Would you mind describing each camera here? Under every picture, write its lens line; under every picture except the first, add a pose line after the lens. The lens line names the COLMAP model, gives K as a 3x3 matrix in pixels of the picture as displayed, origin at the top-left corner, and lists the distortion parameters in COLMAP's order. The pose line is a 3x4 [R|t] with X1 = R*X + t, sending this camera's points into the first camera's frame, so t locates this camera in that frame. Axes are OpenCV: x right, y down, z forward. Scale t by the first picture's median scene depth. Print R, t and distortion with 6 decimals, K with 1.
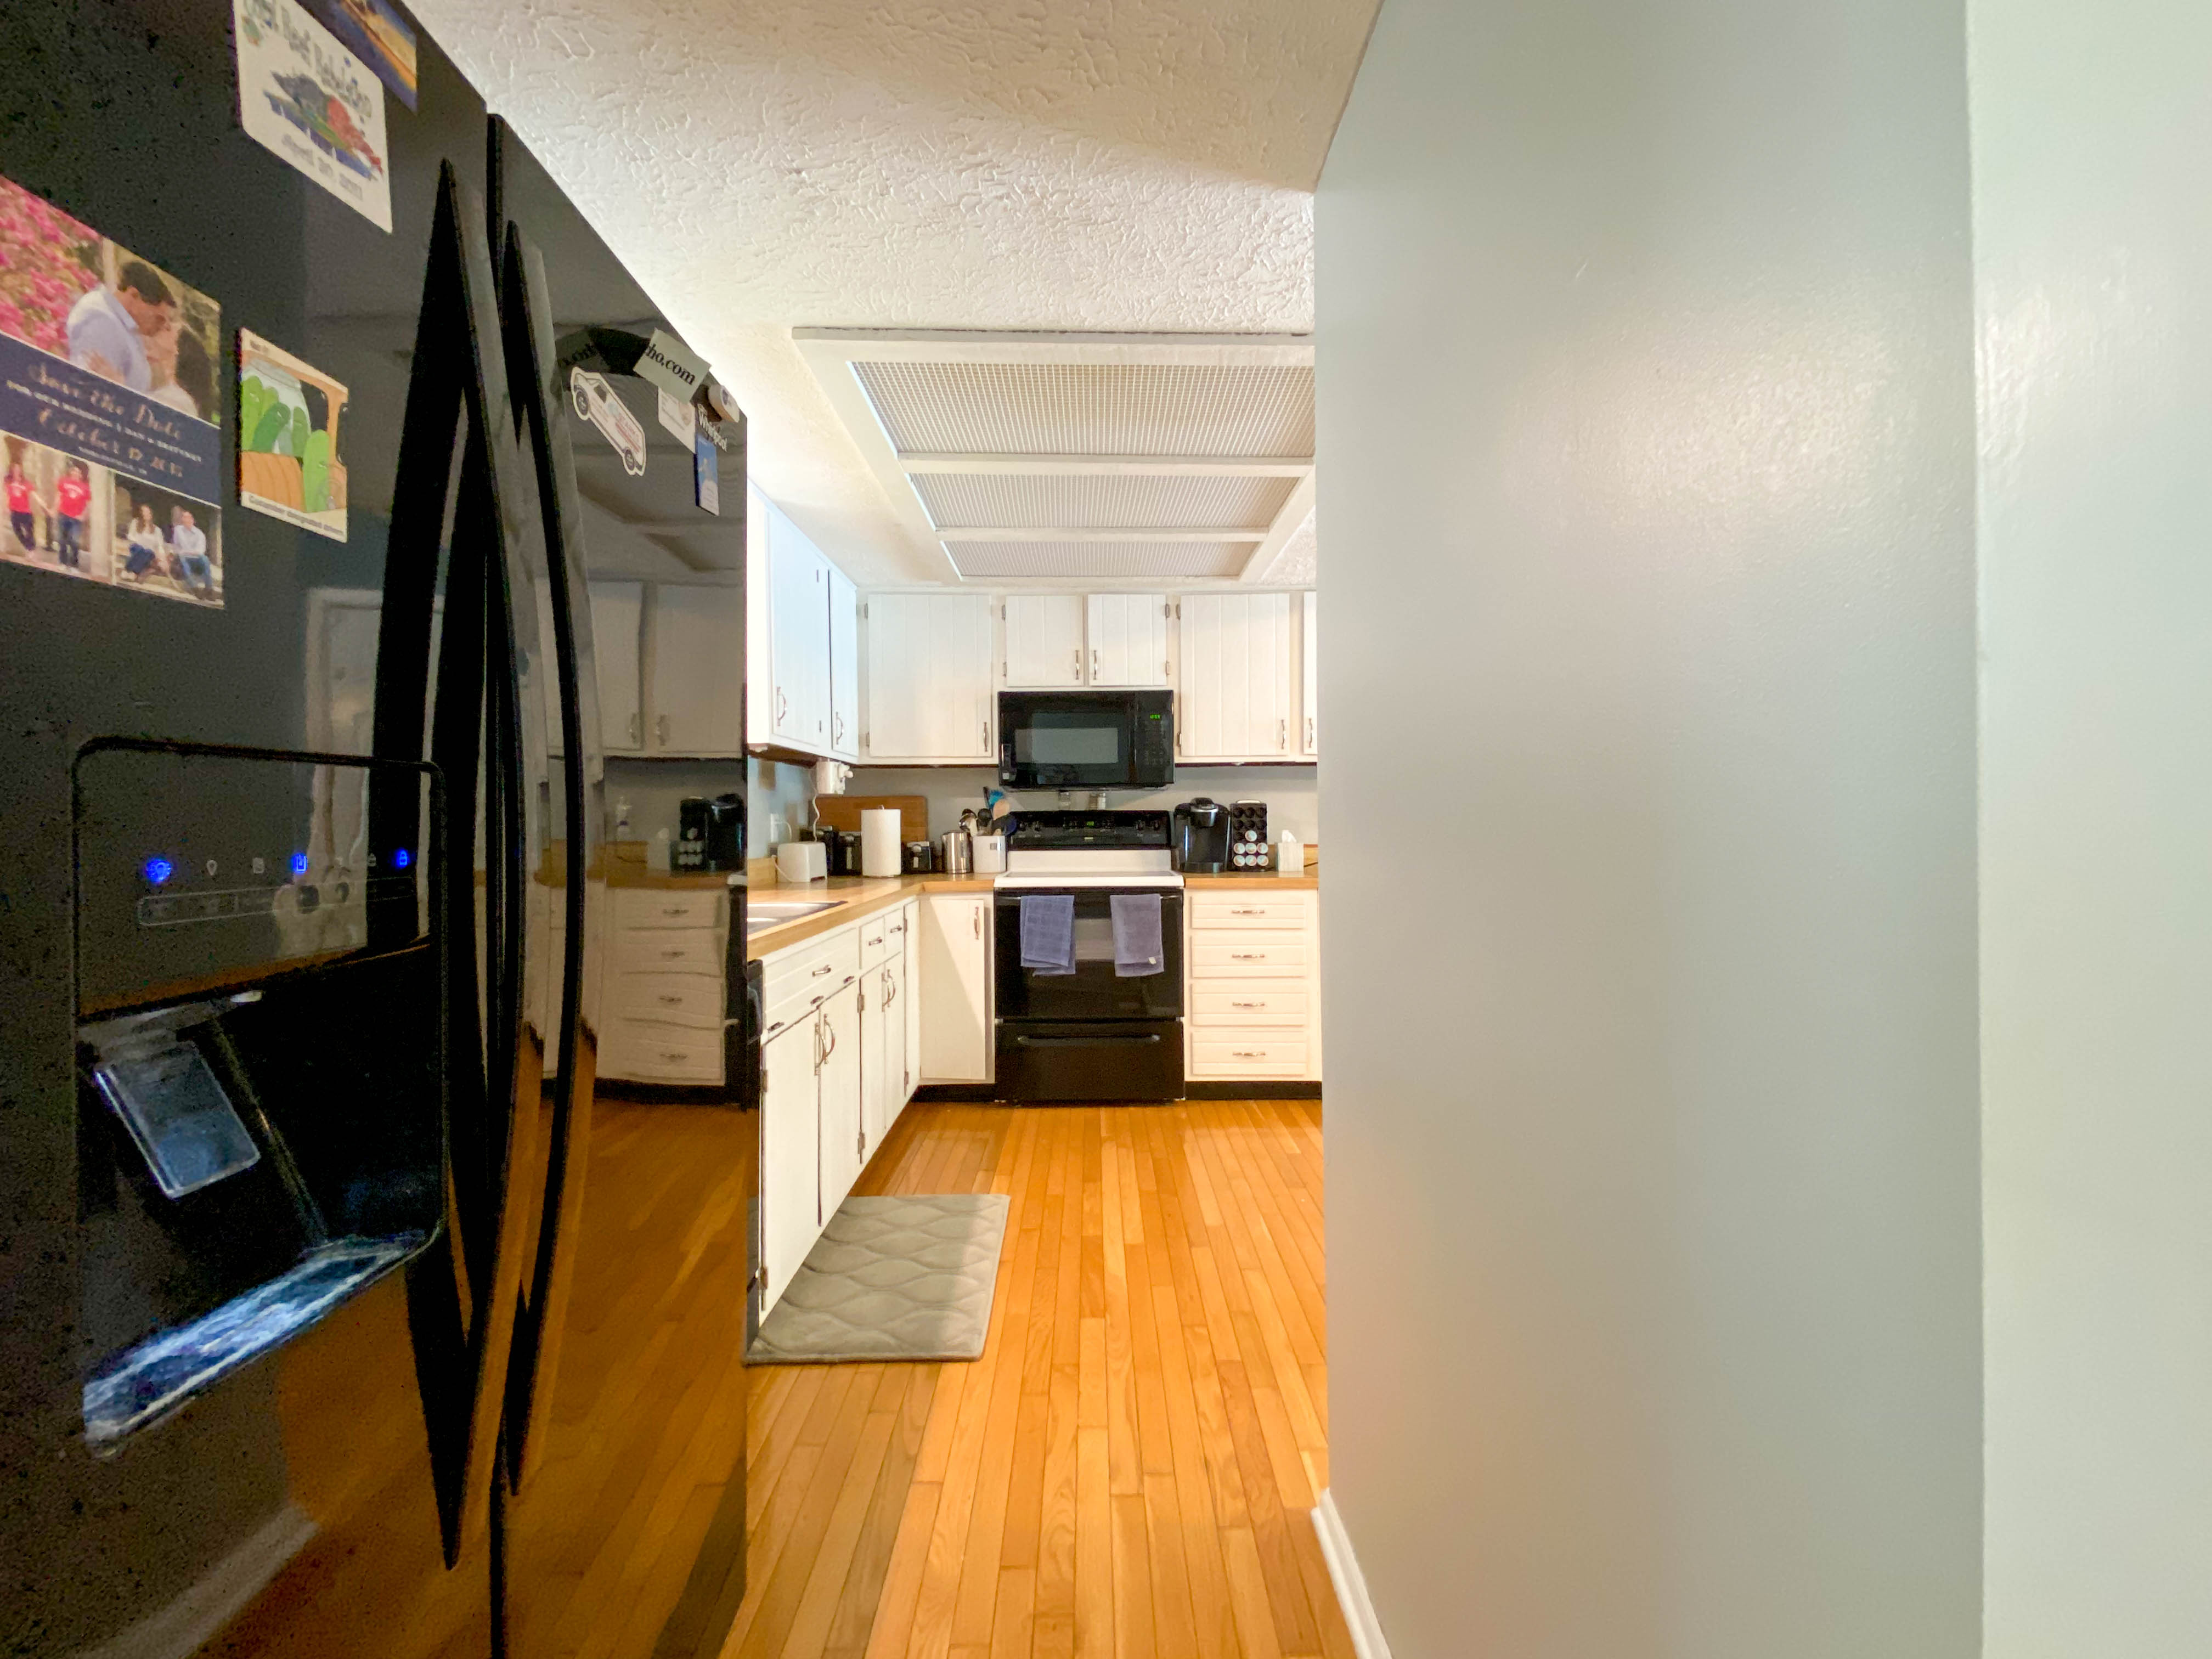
lens RADIAL K [[934.0, 0, 1108.0], [0, 934.0, 840.2], [0, 0, 1]] dist [0.001218, -0.013431]
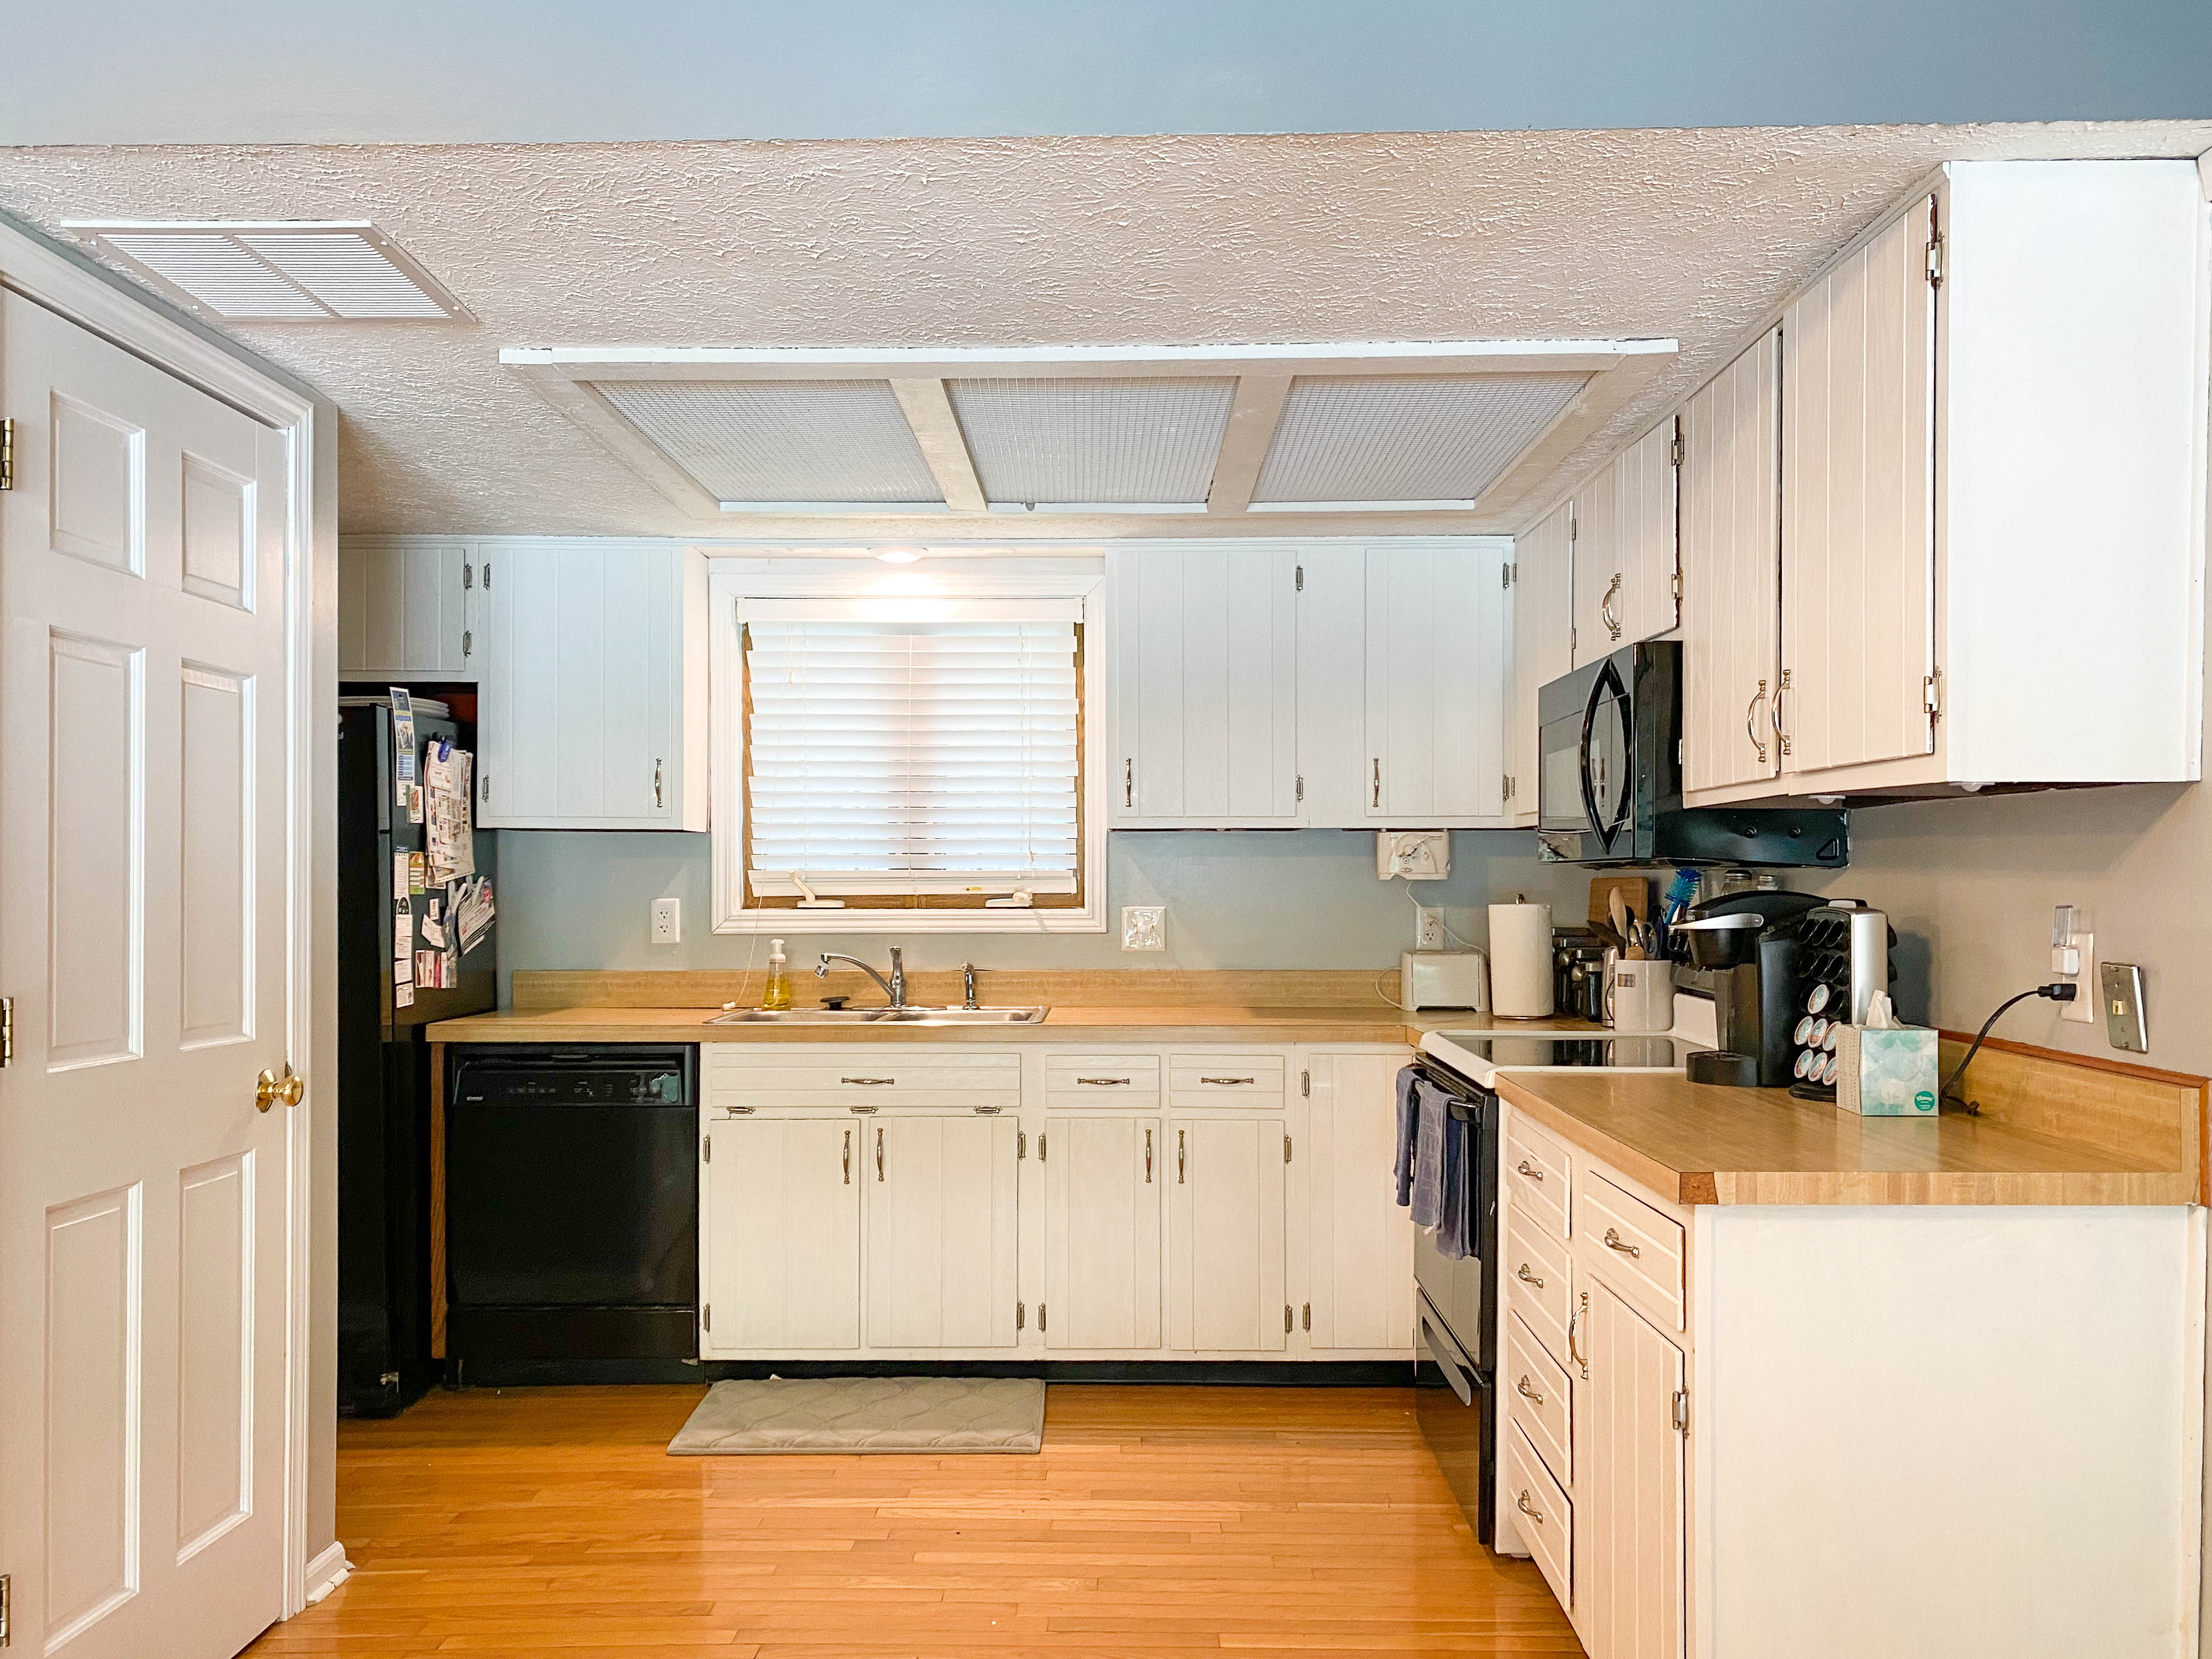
lens RADIAL K [[1813.3, 0, 1104.8], [0, 1813.3, 846.0], [0, 0, 1]] dist [0.000842, -0.003158]
pose [[-0.033046, 0.002222, -0.999451, 0.867617], [-0.005901, 0.999980, 0.002418, -0.064524], [0.999436, 0.005978, -0.033032, 0.747030]]
